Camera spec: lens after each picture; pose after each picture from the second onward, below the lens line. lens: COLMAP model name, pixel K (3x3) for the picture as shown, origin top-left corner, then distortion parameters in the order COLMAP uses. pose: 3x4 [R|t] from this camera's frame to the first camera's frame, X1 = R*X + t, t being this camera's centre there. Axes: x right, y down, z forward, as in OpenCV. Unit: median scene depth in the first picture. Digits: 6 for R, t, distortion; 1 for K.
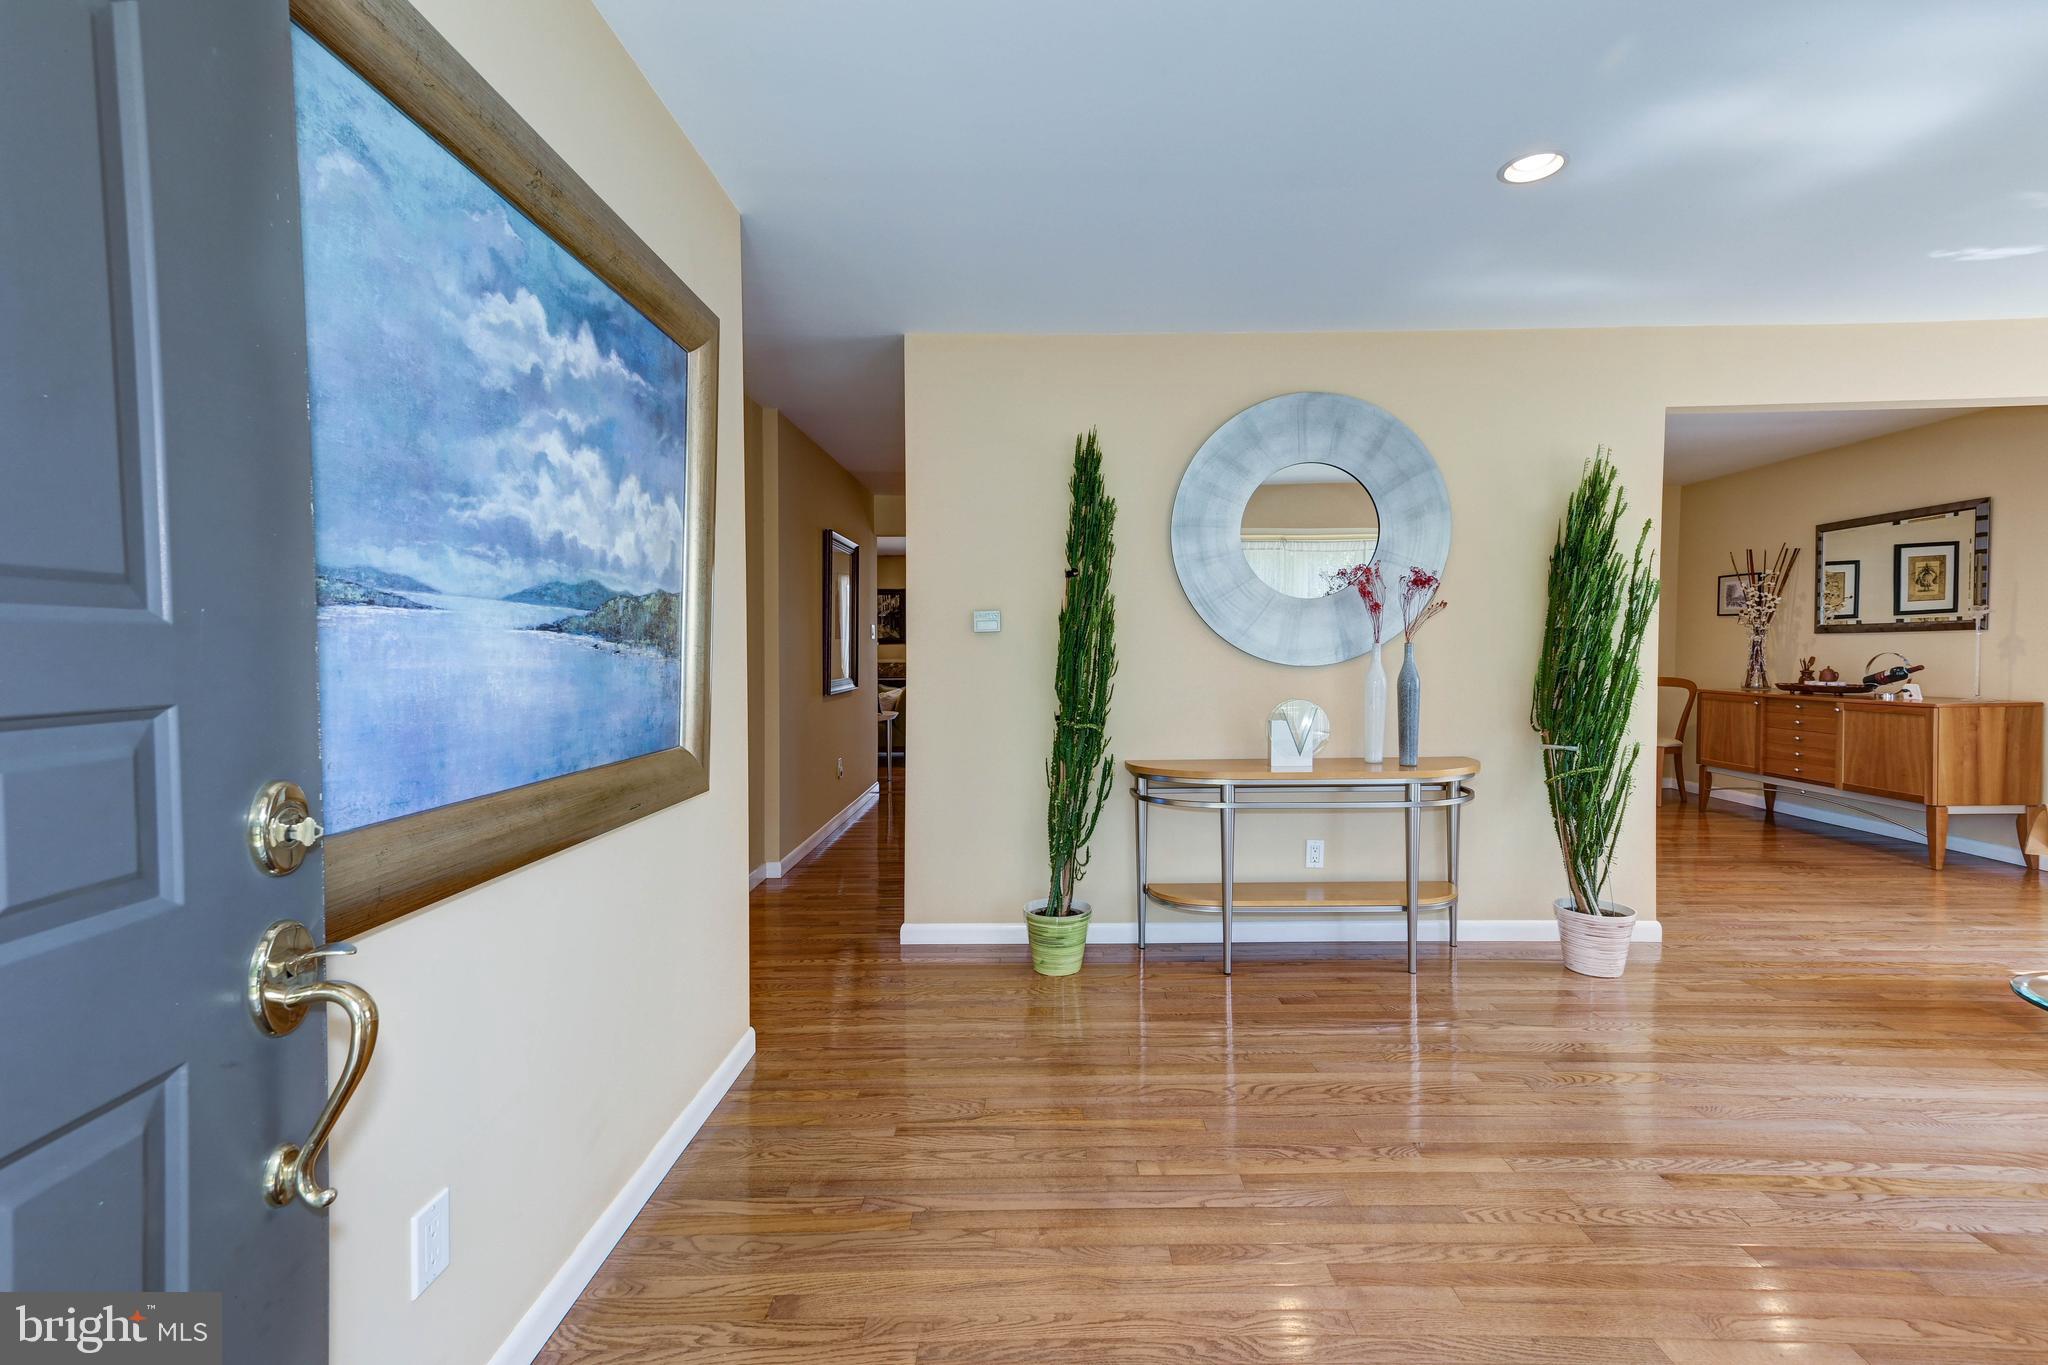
lens RADIAL K [[822.9, 0, 1043.5], [0, 822.9, 678.5], [0, 0, 1]] dist [0.000198, 0.000103]
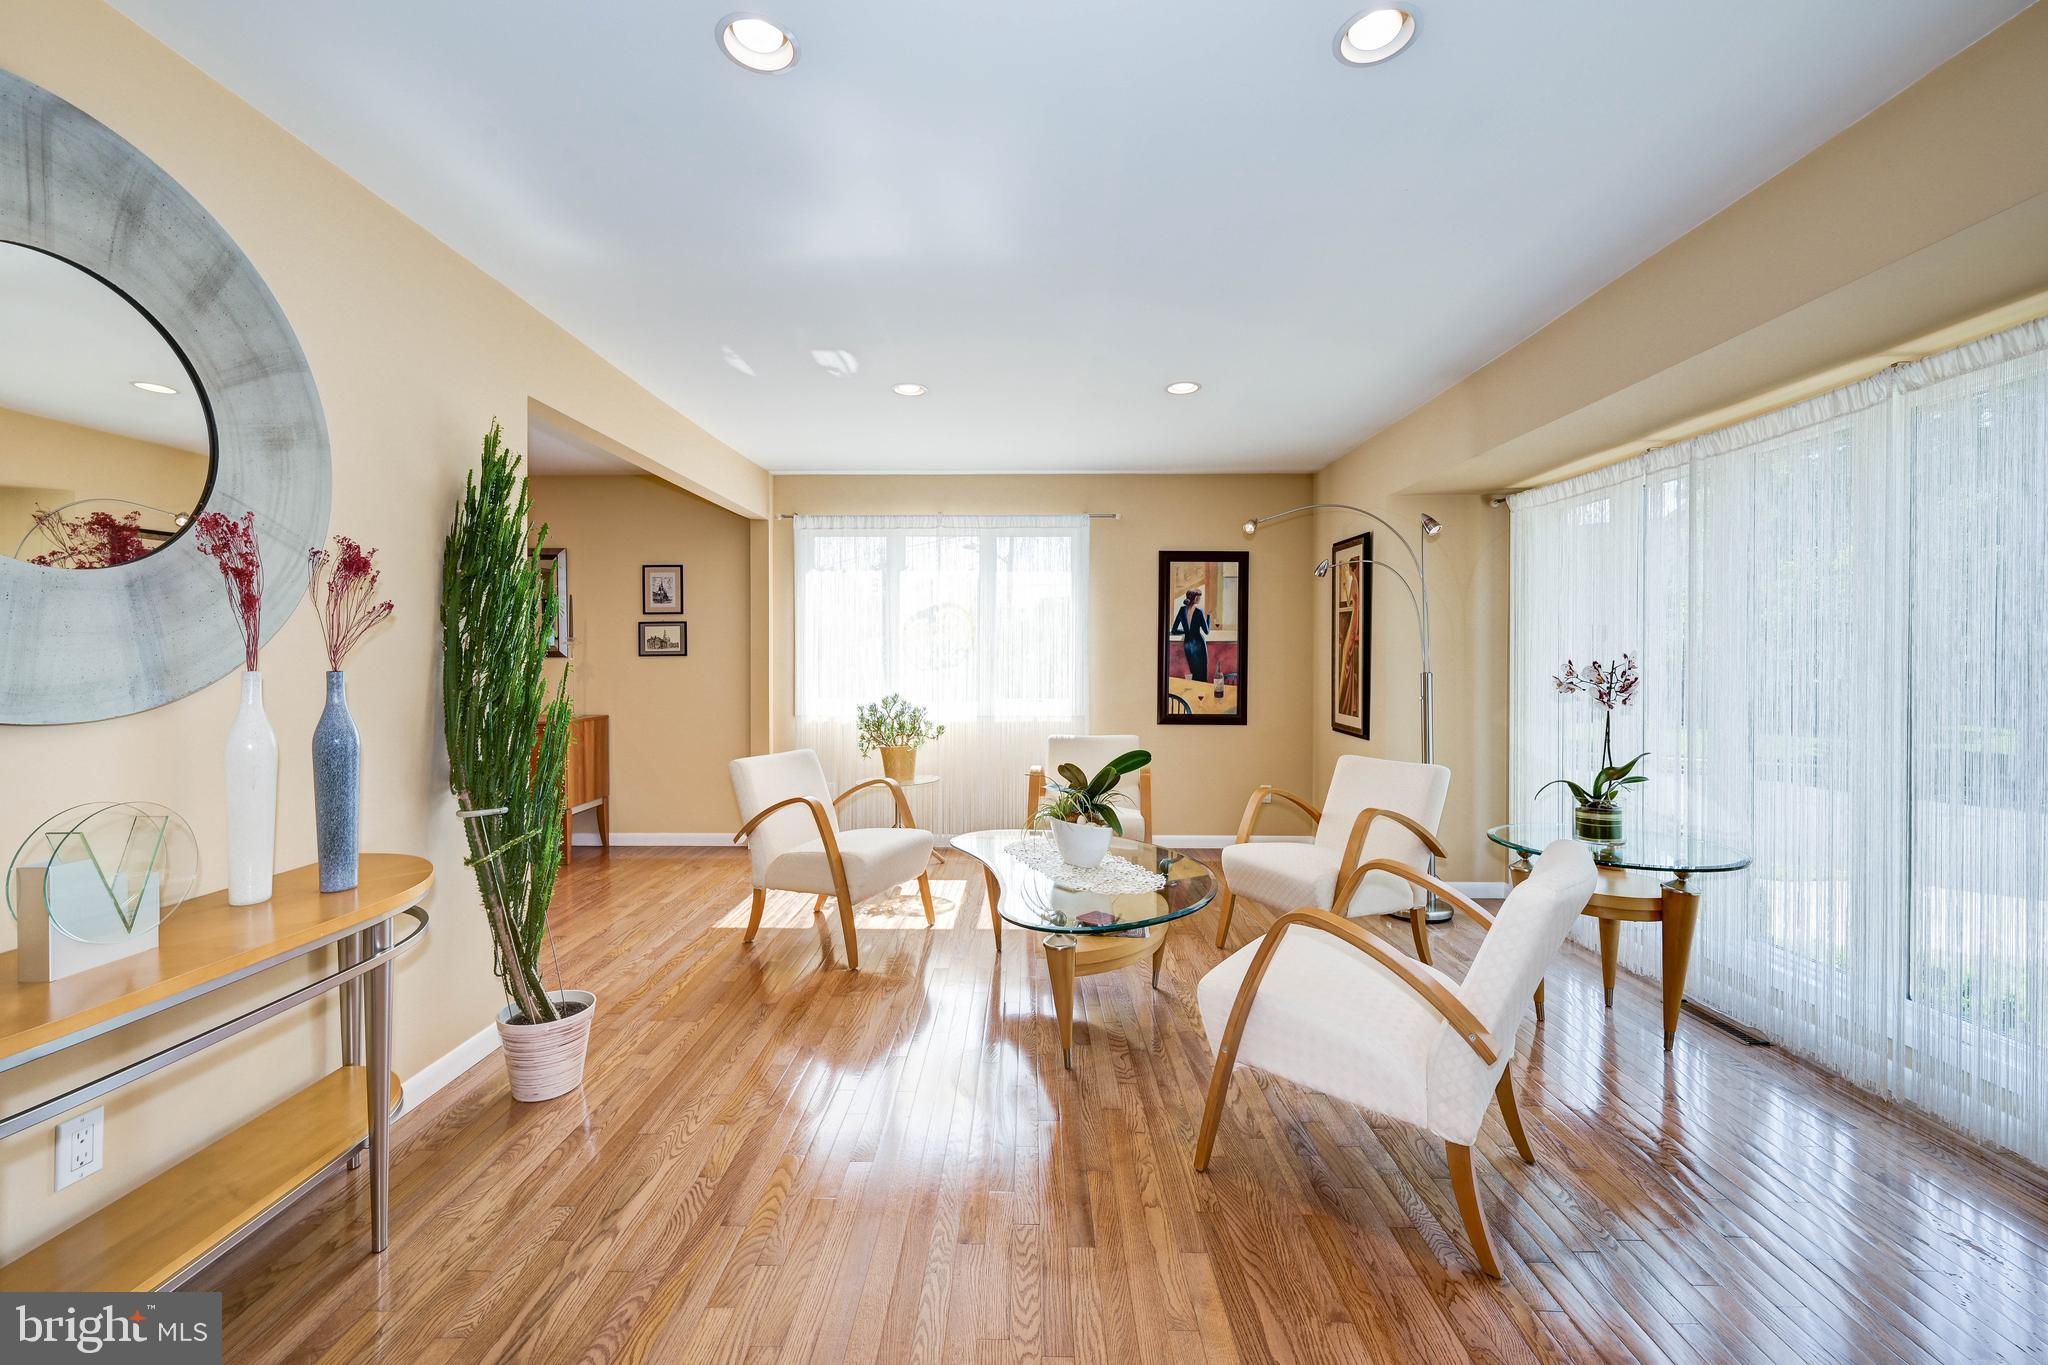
lens RADIAL K [[843.7, 0, 983.6], [0, 843.7, 678.7], [0, 0, 1]] dist [0.001591, 0.000023]
pose [[0.028440, -0.009626, 0.999549, -0.115443], [0.036265, 0.999305, 0.008592, -0.026156], [-0.998937, 0.036004, 0.028769, 0.521534]]
